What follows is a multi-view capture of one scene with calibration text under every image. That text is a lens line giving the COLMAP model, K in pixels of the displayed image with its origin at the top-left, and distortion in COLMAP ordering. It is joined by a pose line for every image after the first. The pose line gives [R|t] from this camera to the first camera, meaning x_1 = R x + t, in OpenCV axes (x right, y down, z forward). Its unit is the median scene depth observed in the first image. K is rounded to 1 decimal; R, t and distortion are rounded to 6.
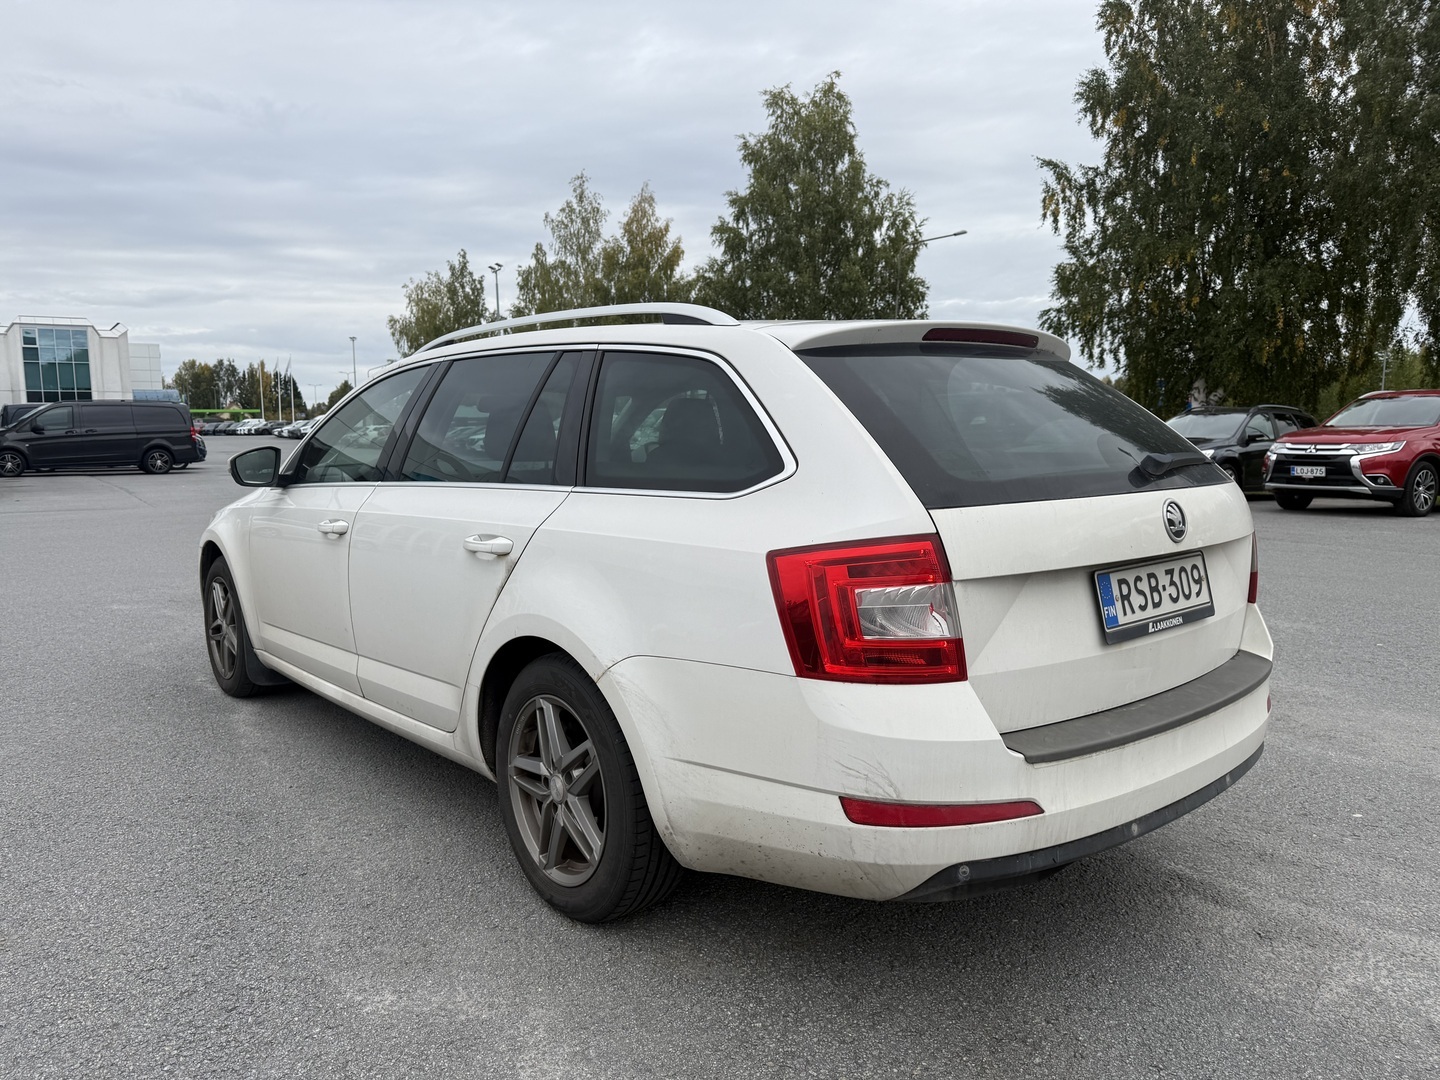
lens RADIAL K [[1010.5, 0, 720.8], [0, 1010.5, 543.0], [0, 0, 1]] dist [0.025312, -0.008026]
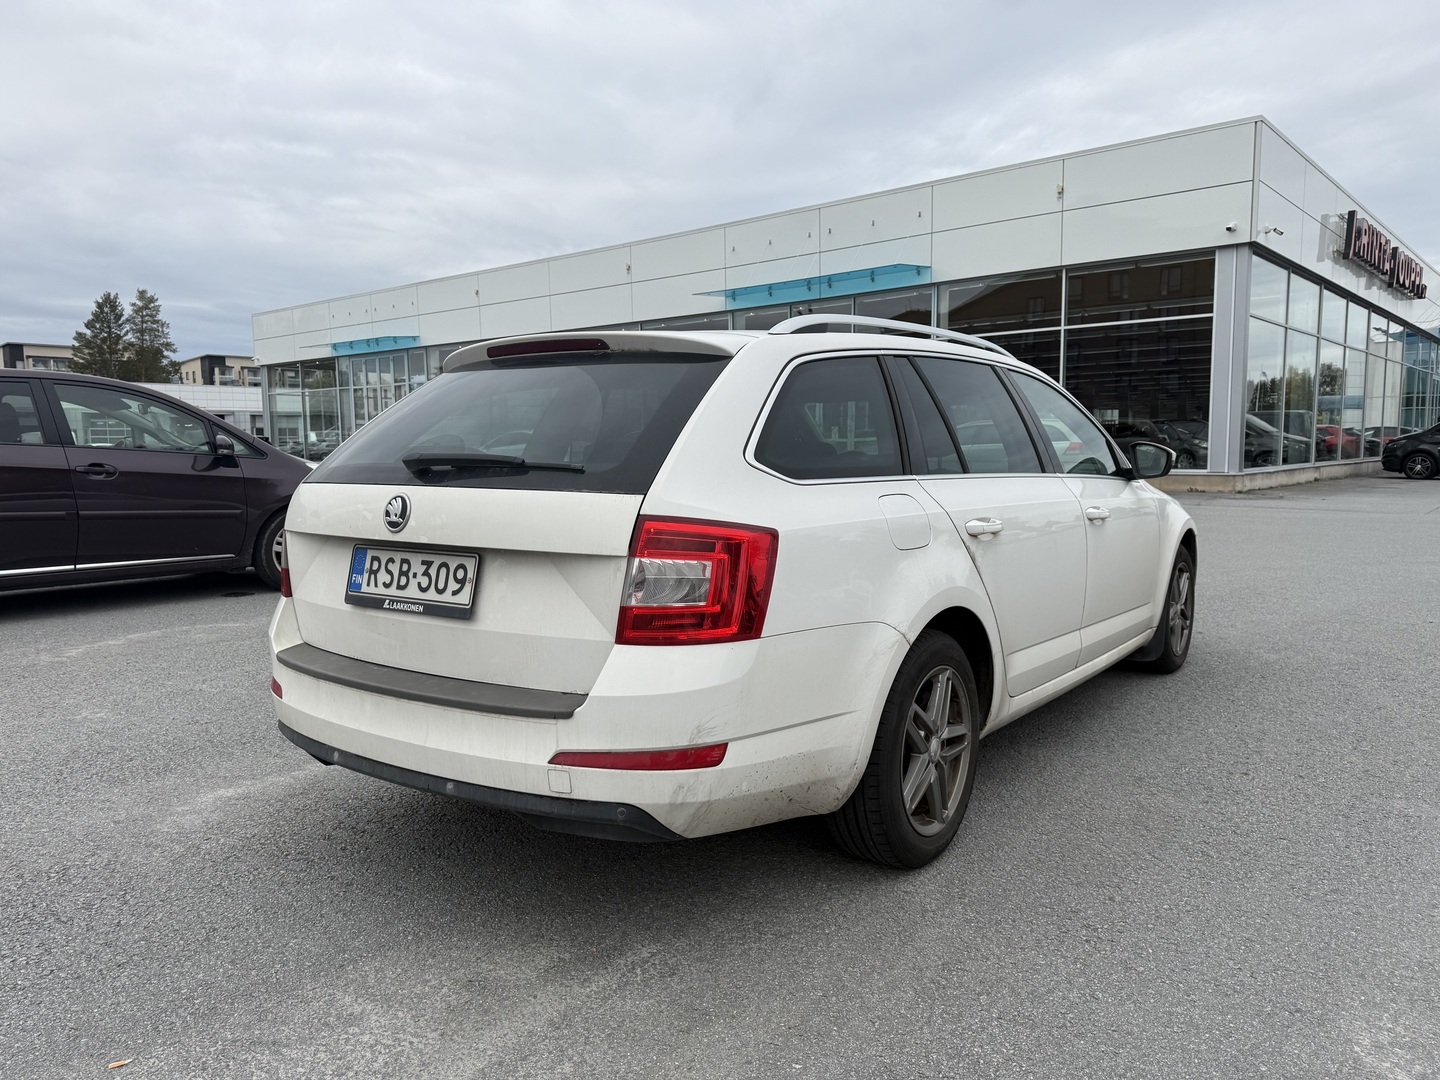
lens RADIAL K [[1010.5, 0, 719.8], [0, 1010.5, 538.2], [0, 0, 1]] dist [0.025312, -0.008026]
pose [[0.272168, 0.102650, -0.956759, 1.598543], [-0.106896, 0.991365, 0.075954, -0.115859], [0.956294, 0.081602, 0.280791, 1.025319]]
